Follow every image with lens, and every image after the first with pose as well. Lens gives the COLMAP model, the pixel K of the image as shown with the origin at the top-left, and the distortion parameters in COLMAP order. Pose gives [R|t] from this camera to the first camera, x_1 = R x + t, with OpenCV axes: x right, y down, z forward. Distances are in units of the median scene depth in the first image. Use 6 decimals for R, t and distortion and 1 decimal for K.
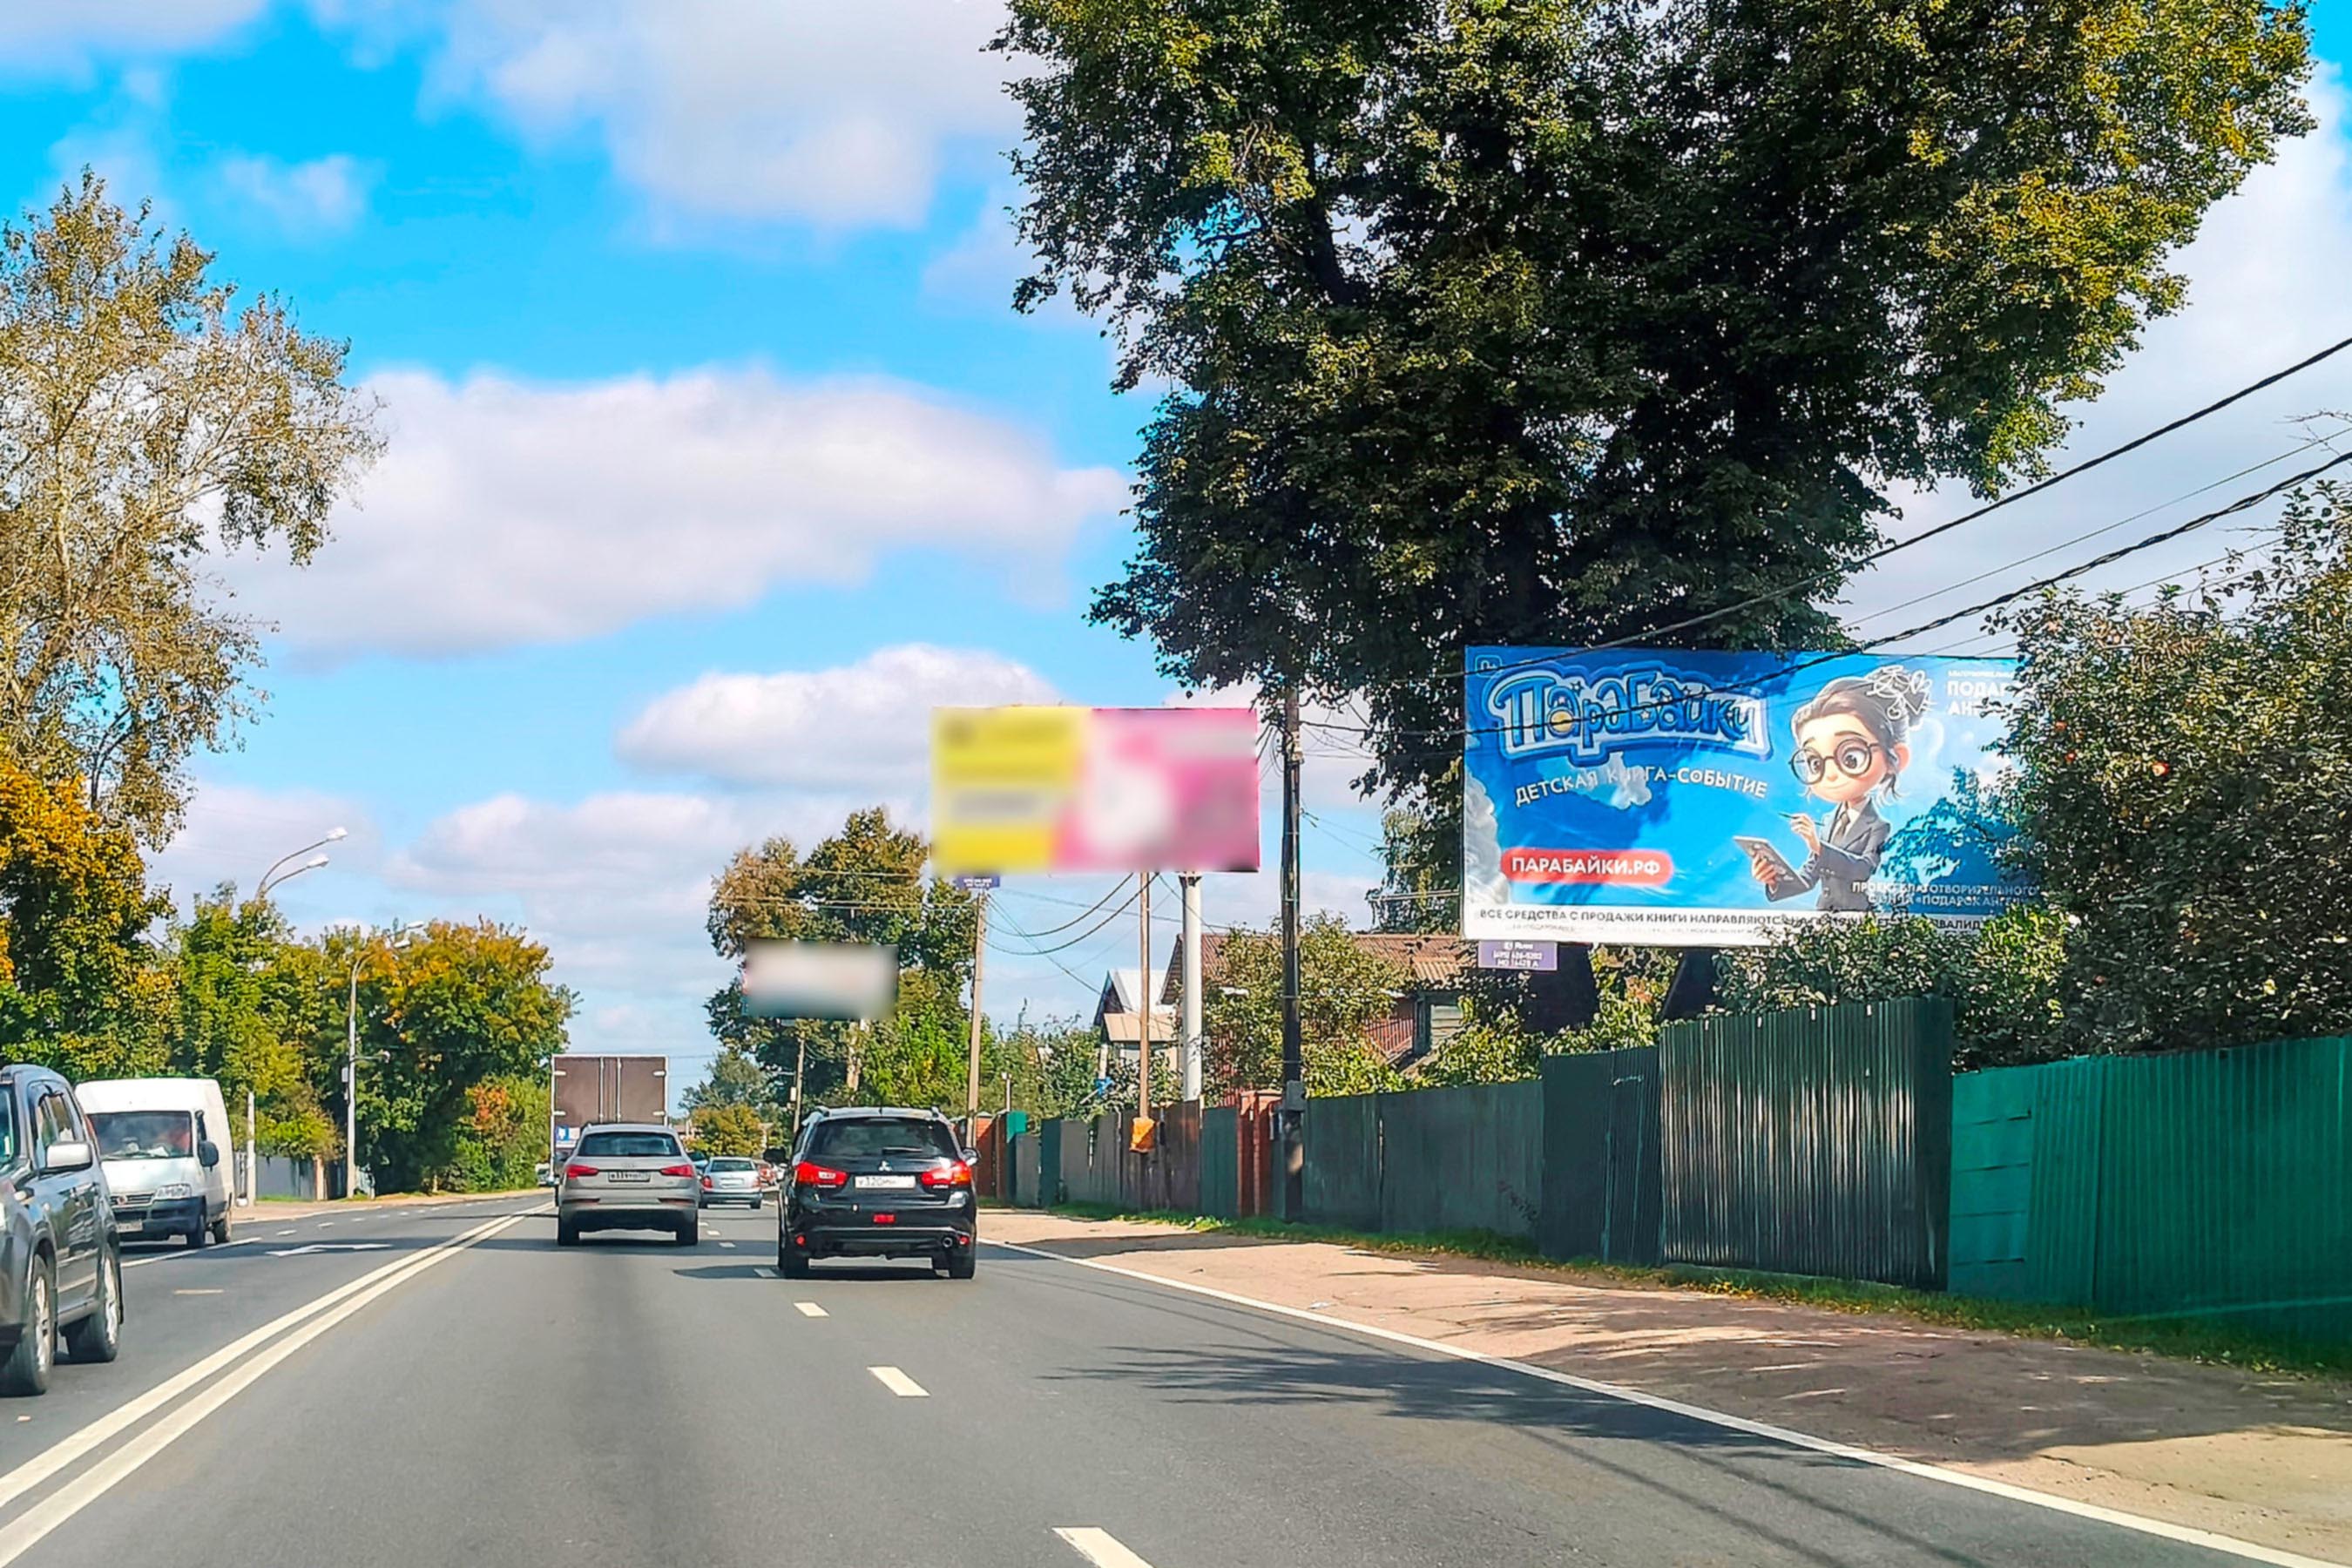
lens RADIAL K [[3055.4, 0, 1180.8], [0, 3055.4, 774.9], [0, 0, 1]] dist [-0.095358, 0.000000]
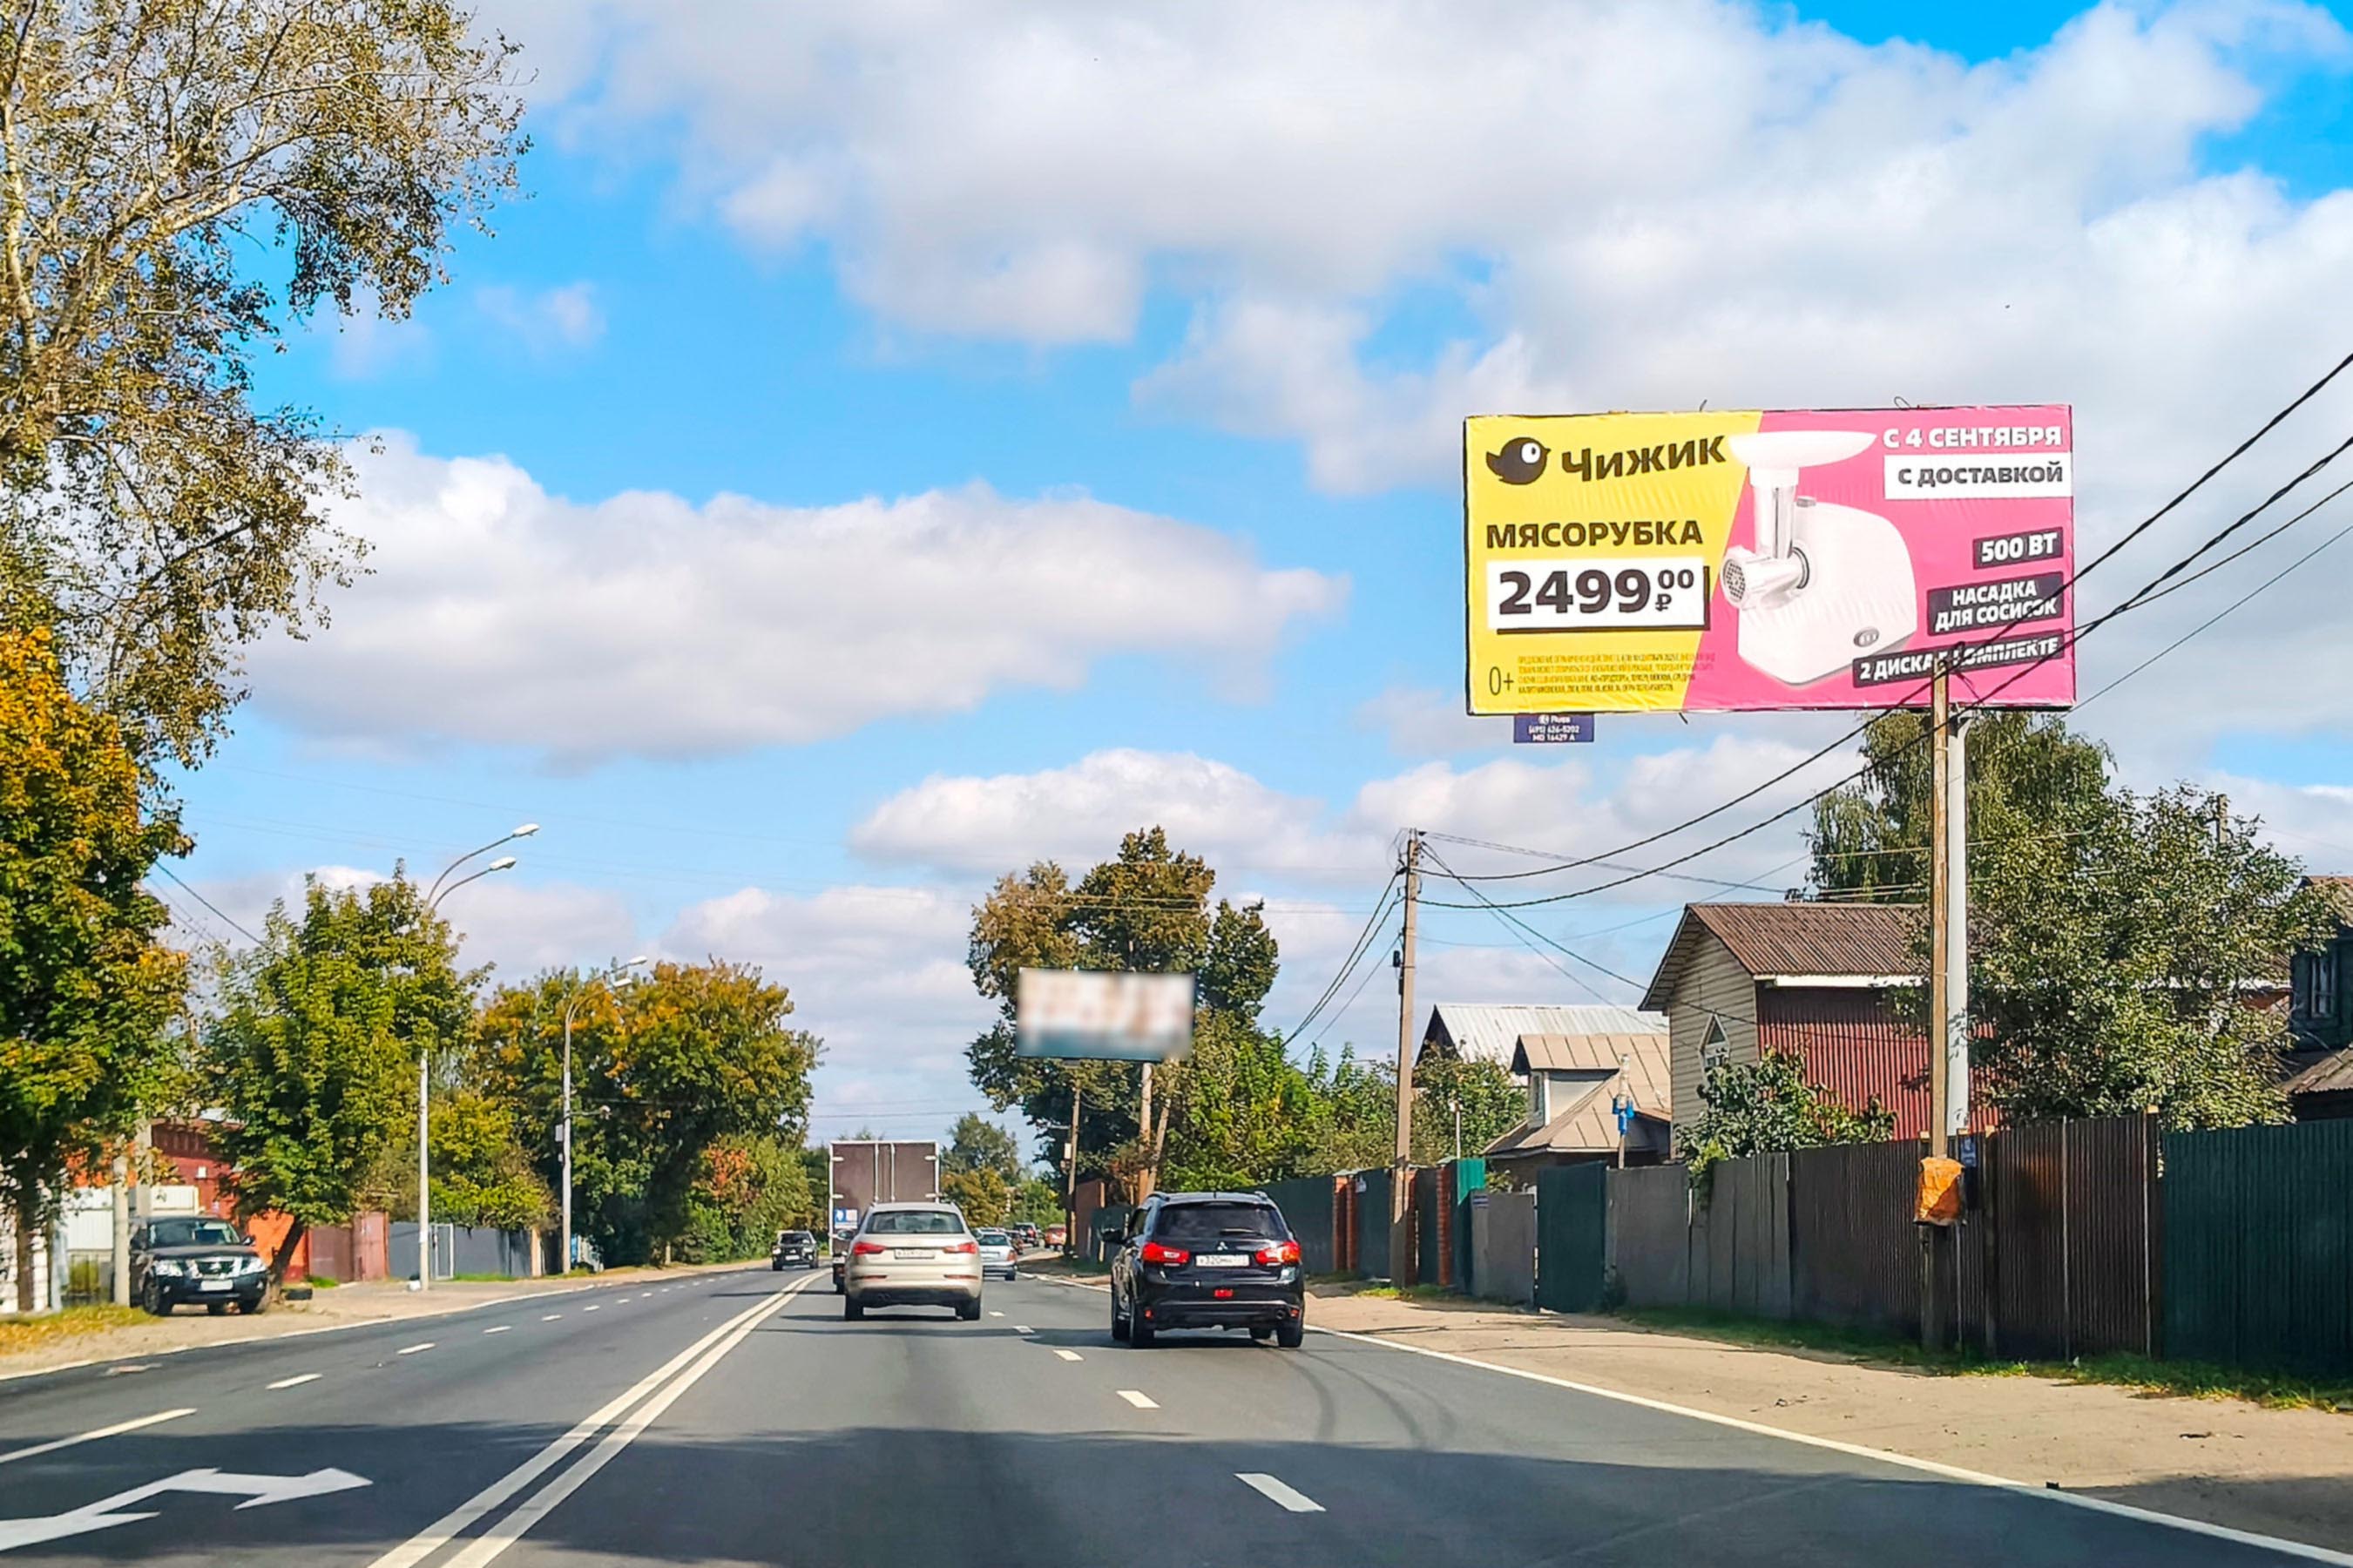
lens RADIAL K [[2800.4, 0, 1165.4], [0, 2800.4, 870.6], [0, 0, 1]] dist [-0.058610, 0.000000]
pose [[0.997421, -0.012645, -0.070651, -0.040327], [0.012713, 0.999919, 0.000516, 0.023321], [0.070638, -0.001413, 0.997501, 0.194606]]
